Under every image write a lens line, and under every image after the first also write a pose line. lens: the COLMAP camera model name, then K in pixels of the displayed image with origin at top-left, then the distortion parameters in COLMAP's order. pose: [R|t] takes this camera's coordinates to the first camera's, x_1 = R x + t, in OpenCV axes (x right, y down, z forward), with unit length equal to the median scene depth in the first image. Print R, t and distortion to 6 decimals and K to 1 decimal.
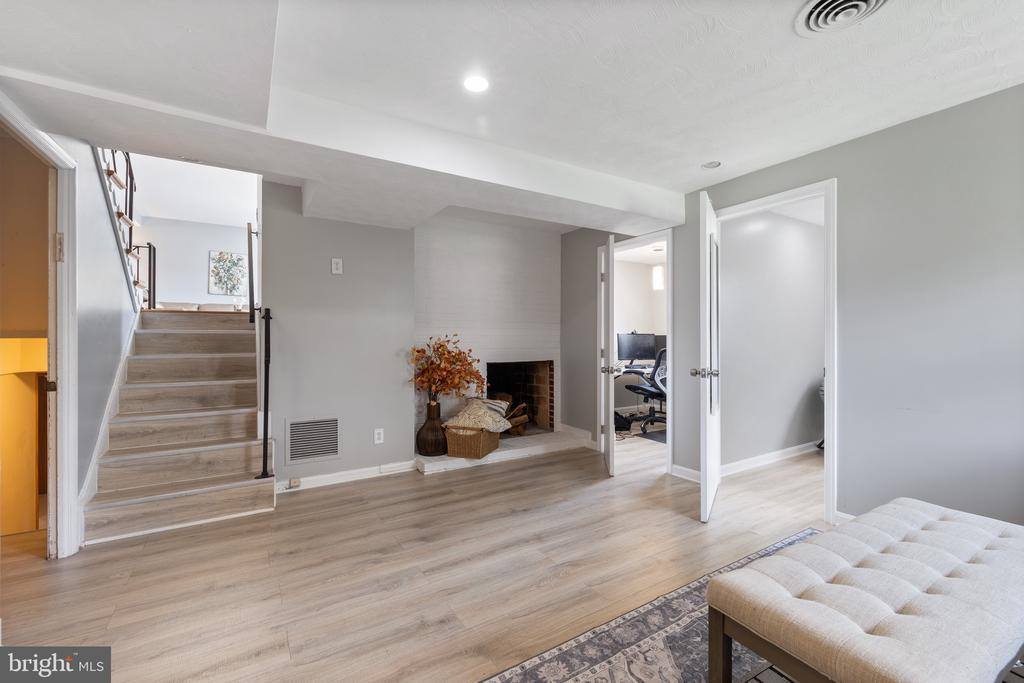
lens RADIAL K [[435.4, 0, 504.9], [0, 435.4, 341.9], [0, 0, 1]] dist [0.002723, -0.000240]
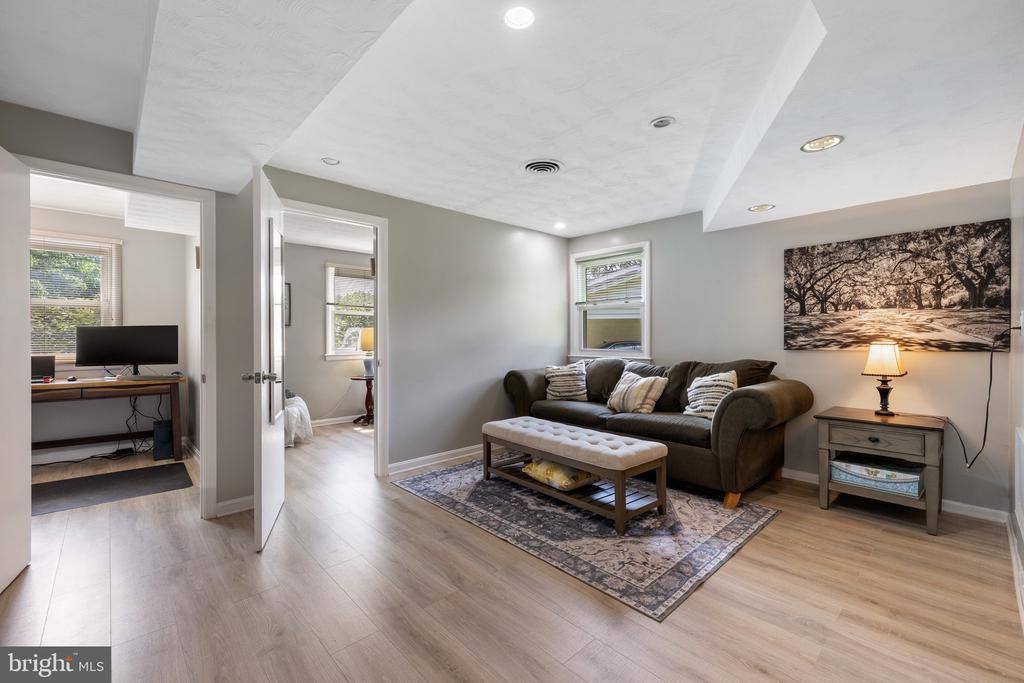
lens RADIAL K [[435.4, 0, 514.1], [0, 435.4, 340.0], [0, 0, 1]] dist [0.002723, -0.000240]
pose [[-0.223226, 0.004956, 0.974754, -0.506224], [0.011506, 0.999931, -0.002449, 0.004342], [-0.974699, 0.010669, -0.223268, 0.714550]]
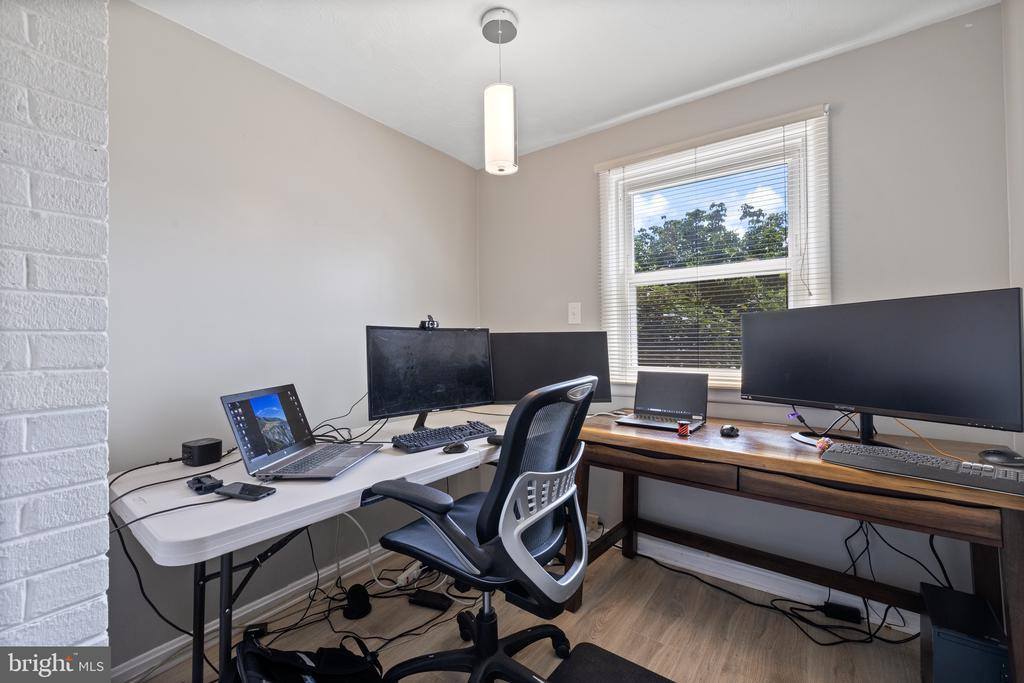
lens RADIAL K [[435.4, 0, 514.1], [0, 435.4, 339.1], [0, 0, 1]] dist [0.002723, -0.000240]
pose [[0.917191, -0.004892, 0.398418, 0.399254], [0.010512, 0.999874, -0.011922, -0.011093], [-0.398309, 0.015123, 0.917127, 1.203310]]
